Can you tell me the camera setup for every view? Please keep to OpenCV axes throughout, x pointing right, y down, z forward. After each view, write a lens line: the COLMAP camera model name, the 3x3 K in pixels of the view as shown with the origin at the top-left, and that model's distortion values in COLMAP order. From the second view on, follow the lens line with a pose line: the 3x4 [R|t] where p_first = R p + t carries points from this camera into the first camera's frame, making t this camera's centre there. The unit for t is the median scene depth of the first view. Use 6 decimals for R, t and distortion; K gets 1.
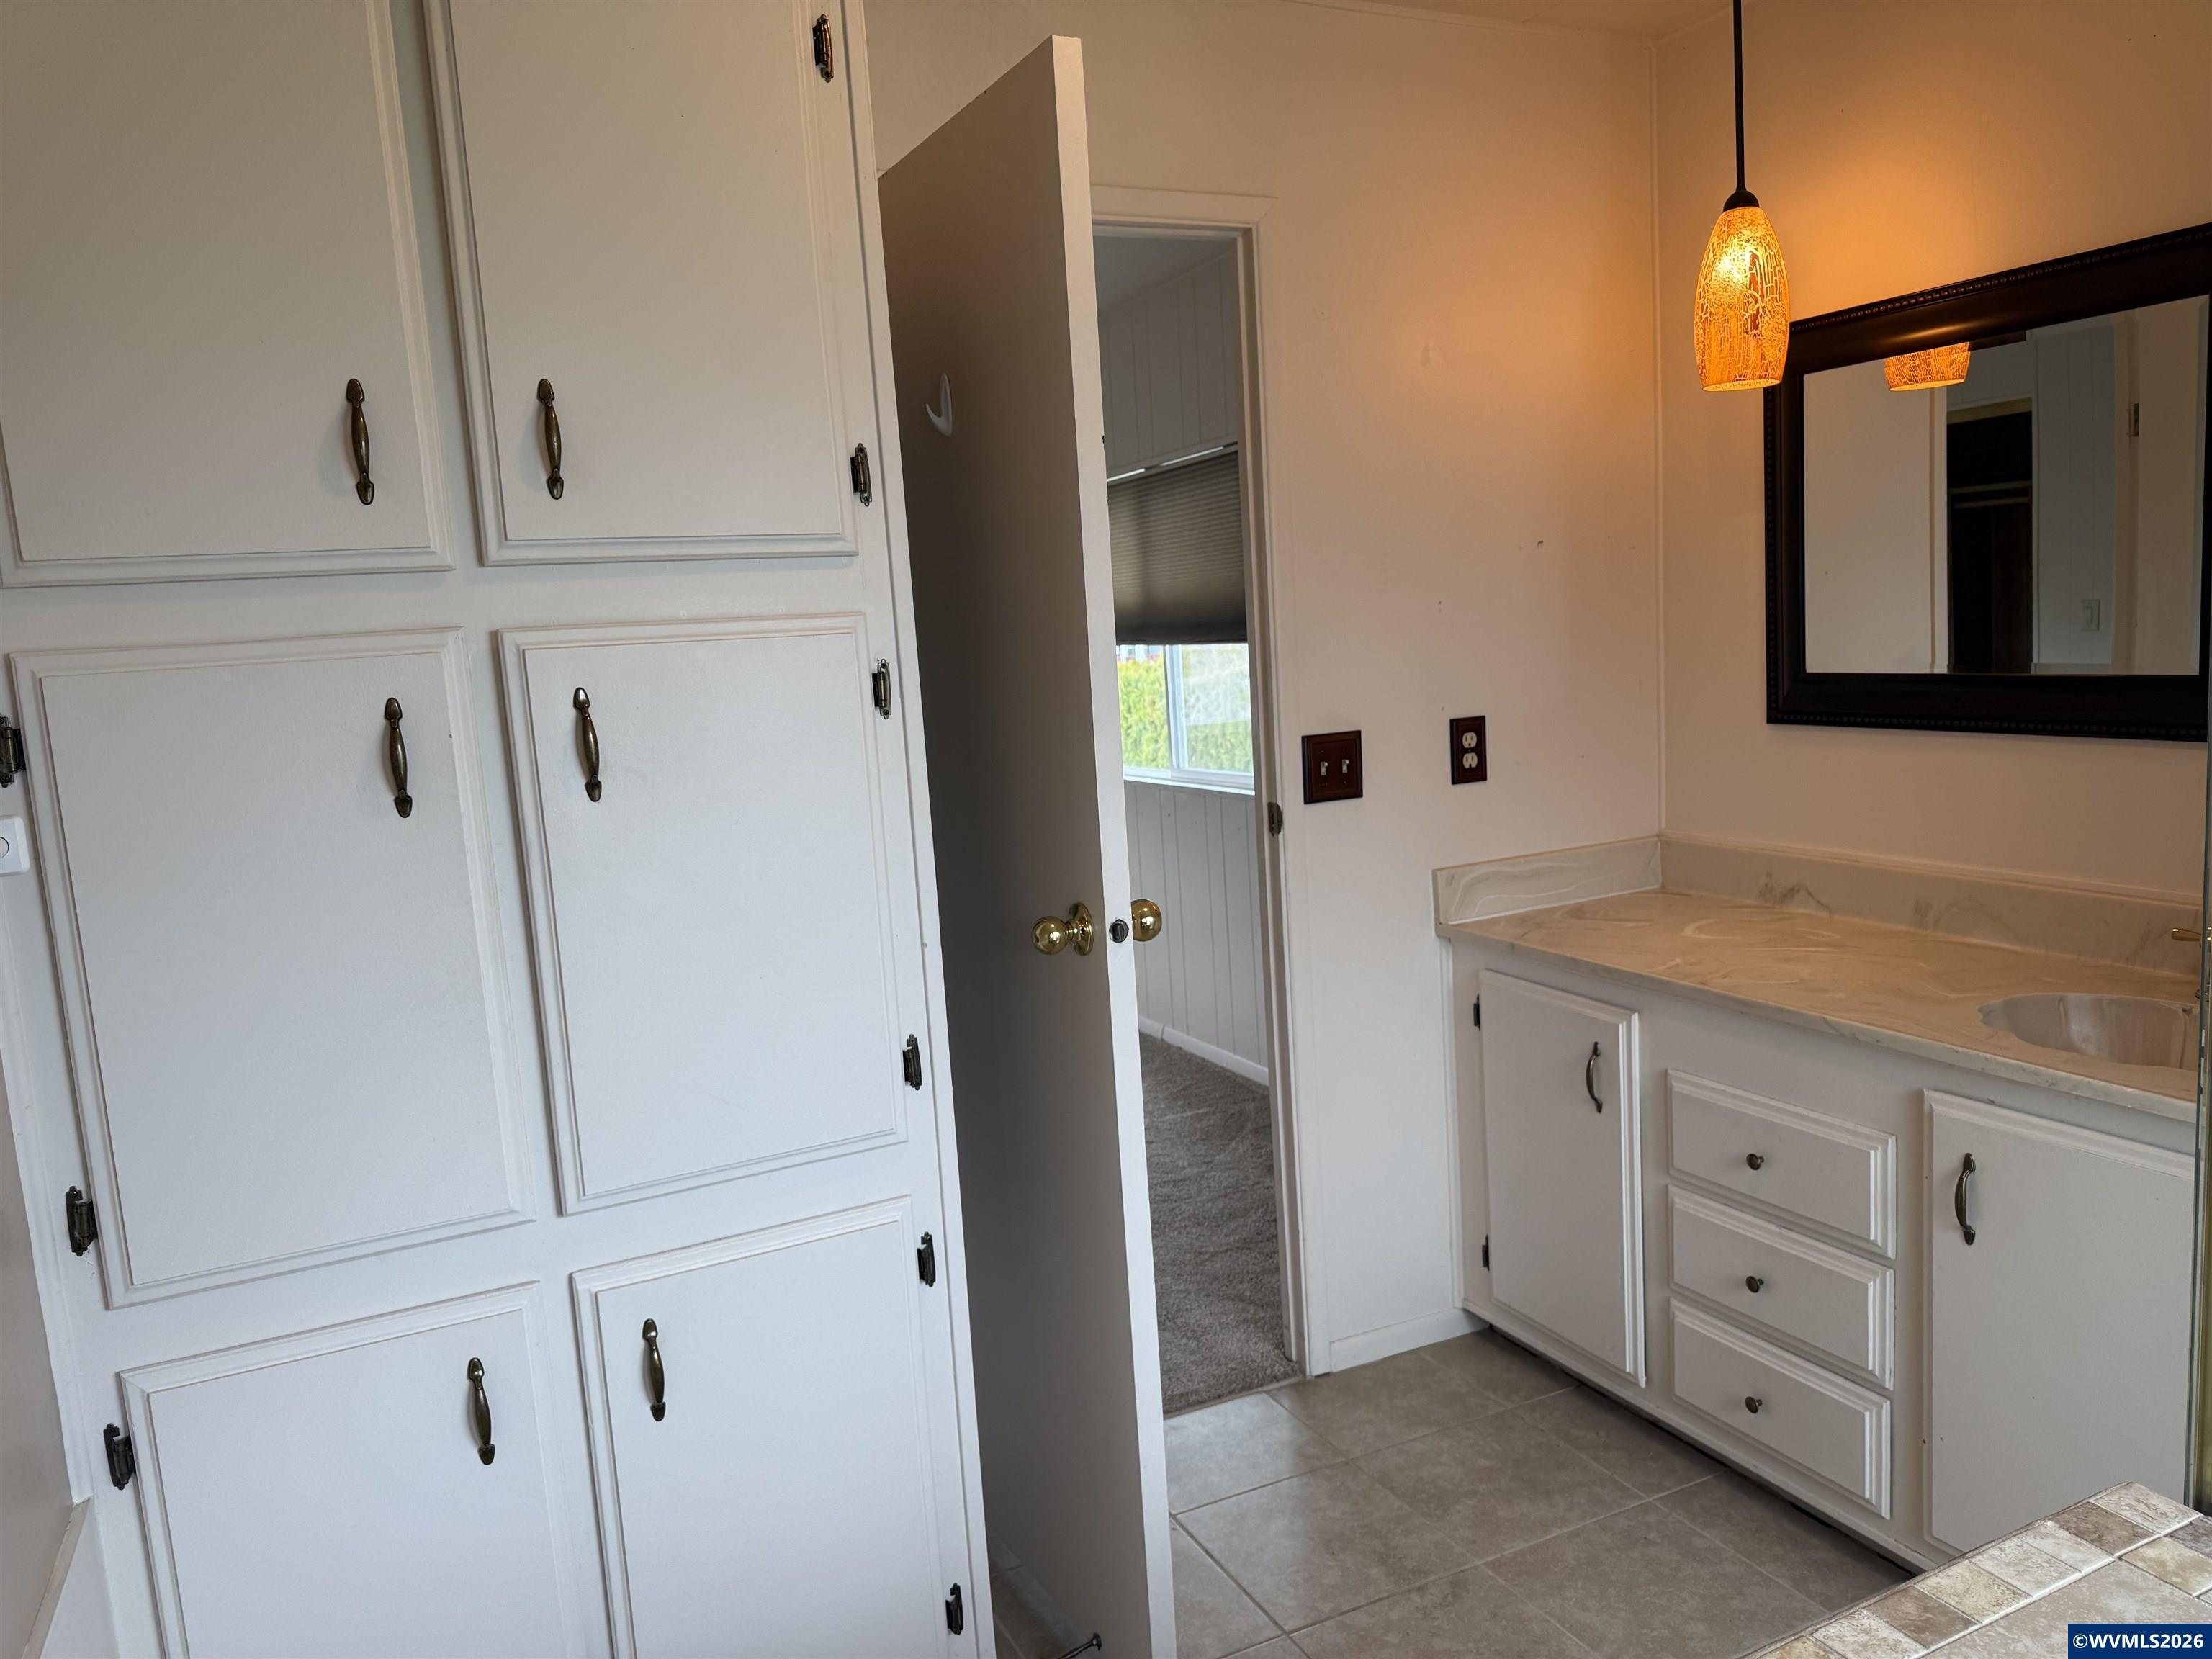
lens RADIAL K [[1546.5, 0, 1116.0], [0, 1546.5, 837.8], [0, 0, 1]] dist [0.007306, -0.015800]
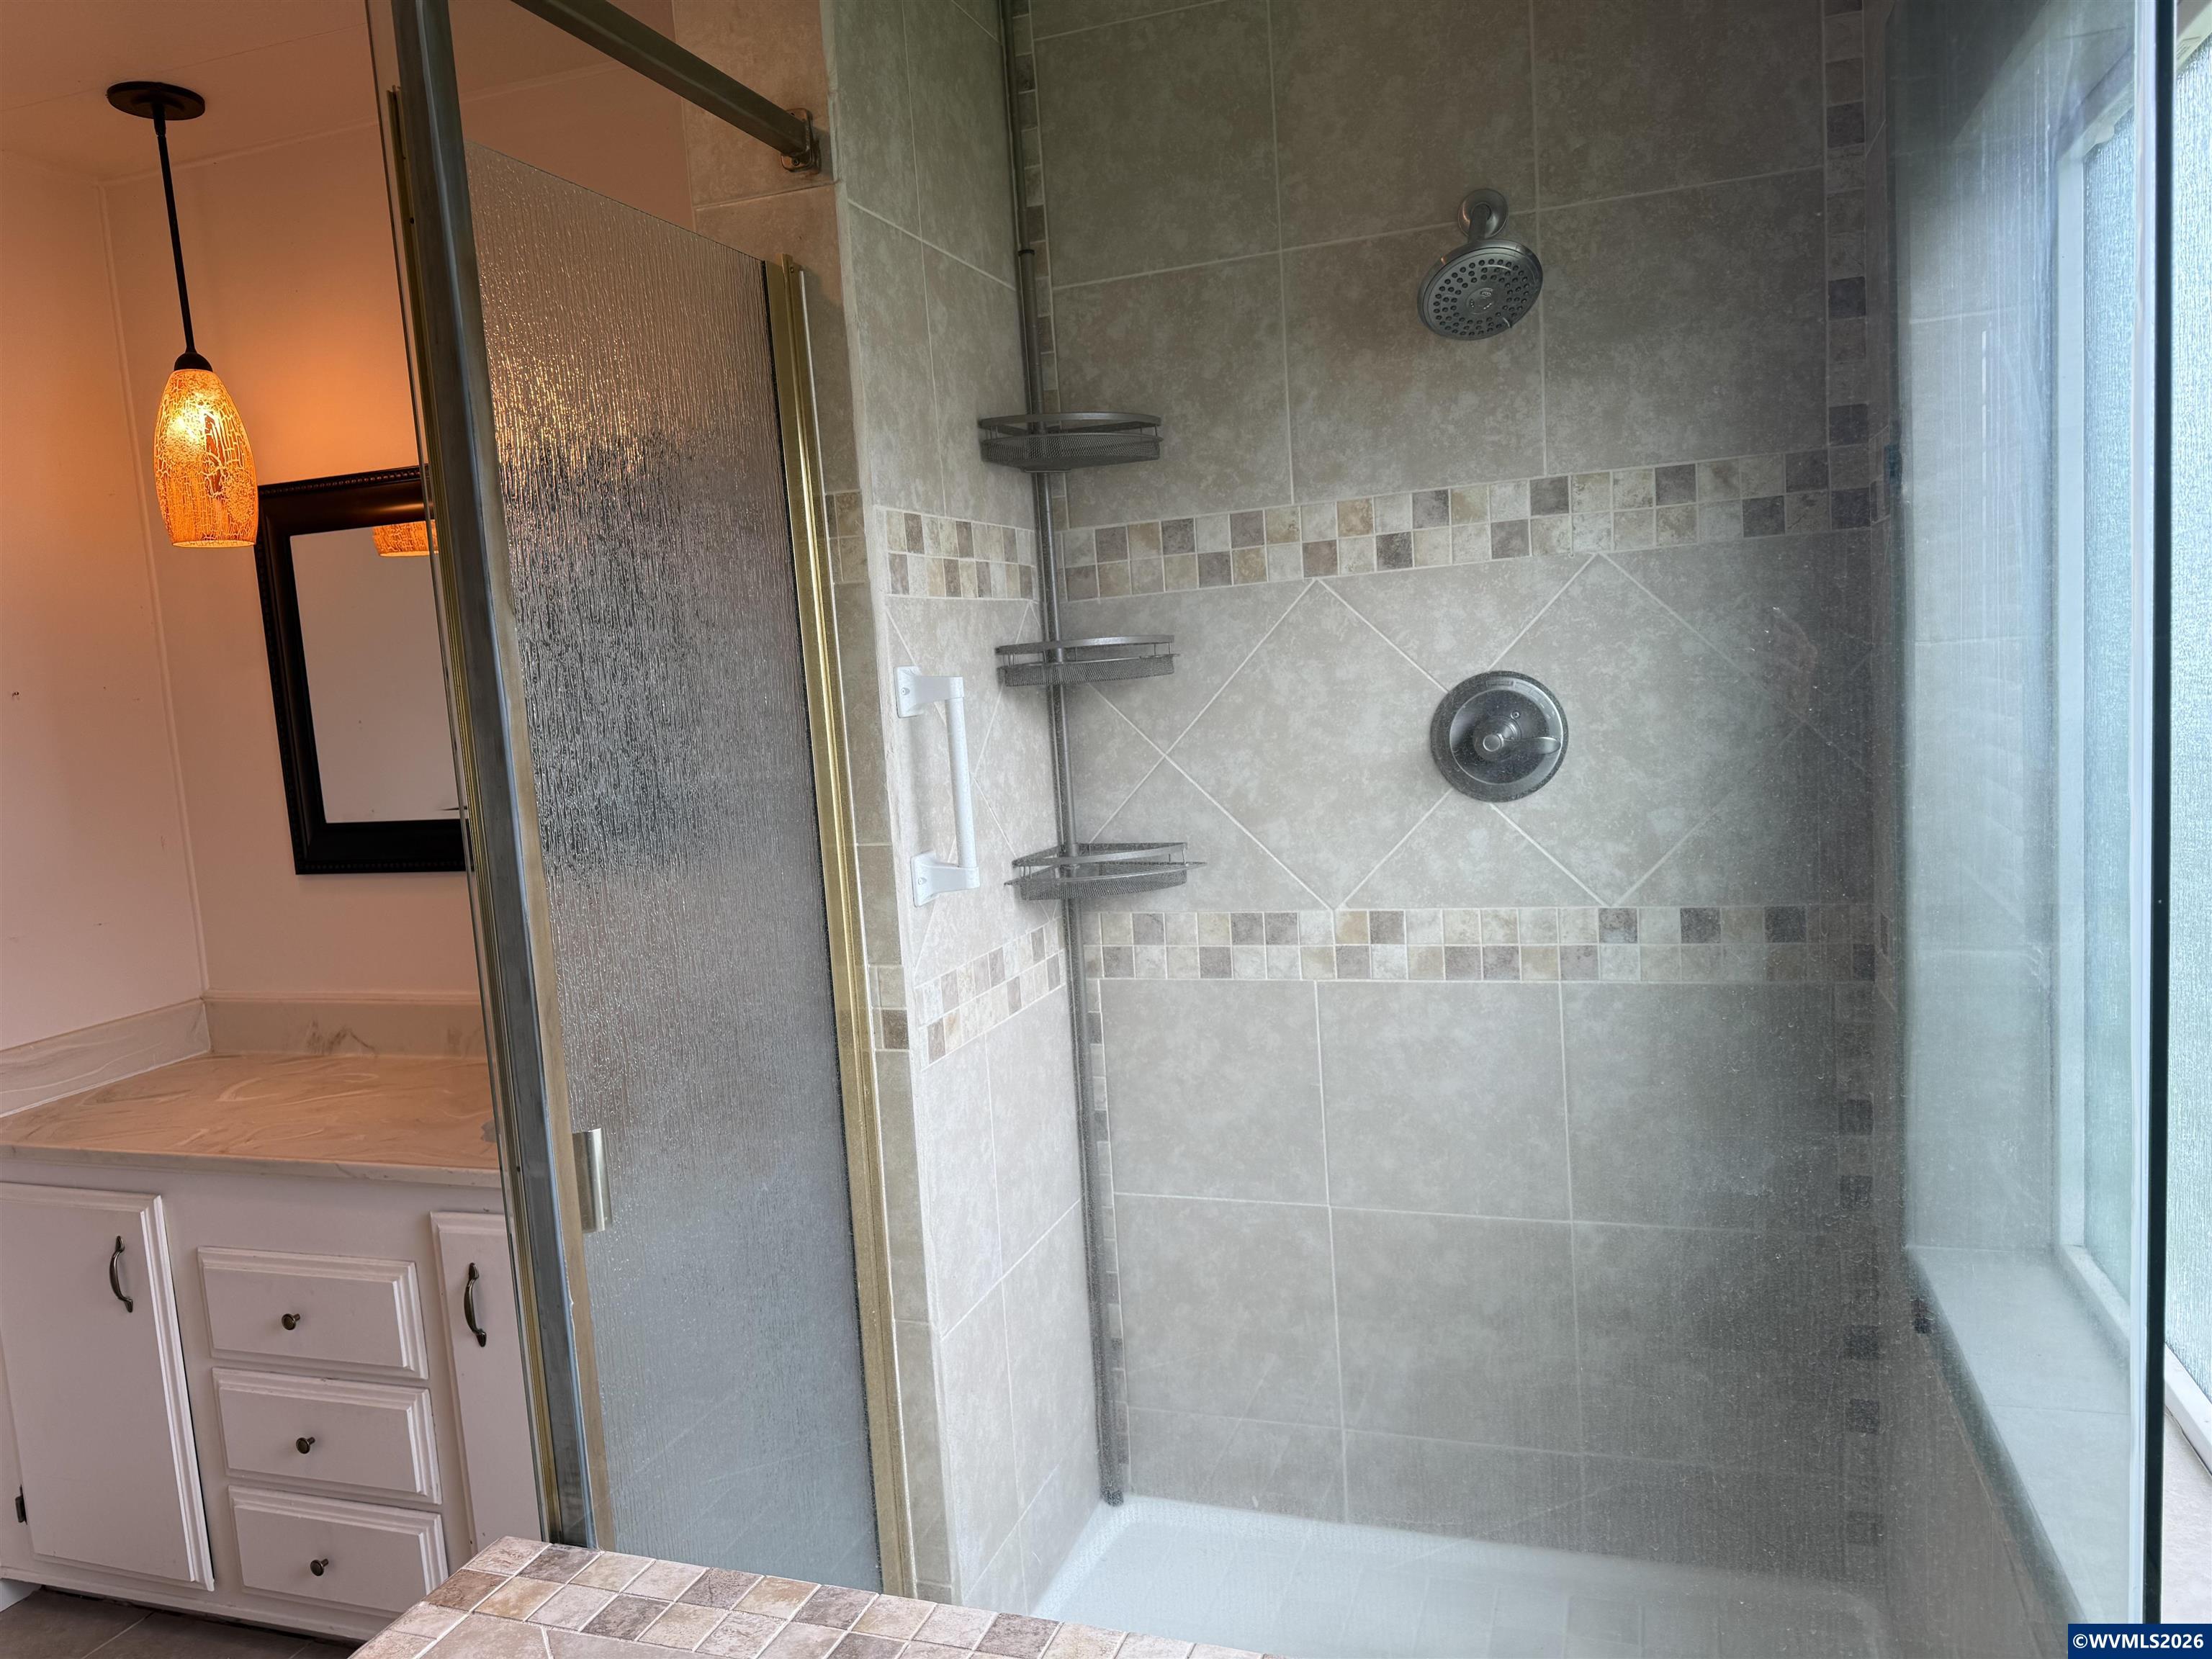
lens RADIAL K [[1546.5, 0, 1116.0], [0, 1546.5, 837.8], [0, 0, 1]] dist [0.007306, -0.015800]
pose [[0.703612, -0.068667, 0.707259, 0.097545], [0.122057, 0.992206, -0.025095, -0.008381], [-0.700023, 0.103983, 0.706509, -0.096345]]
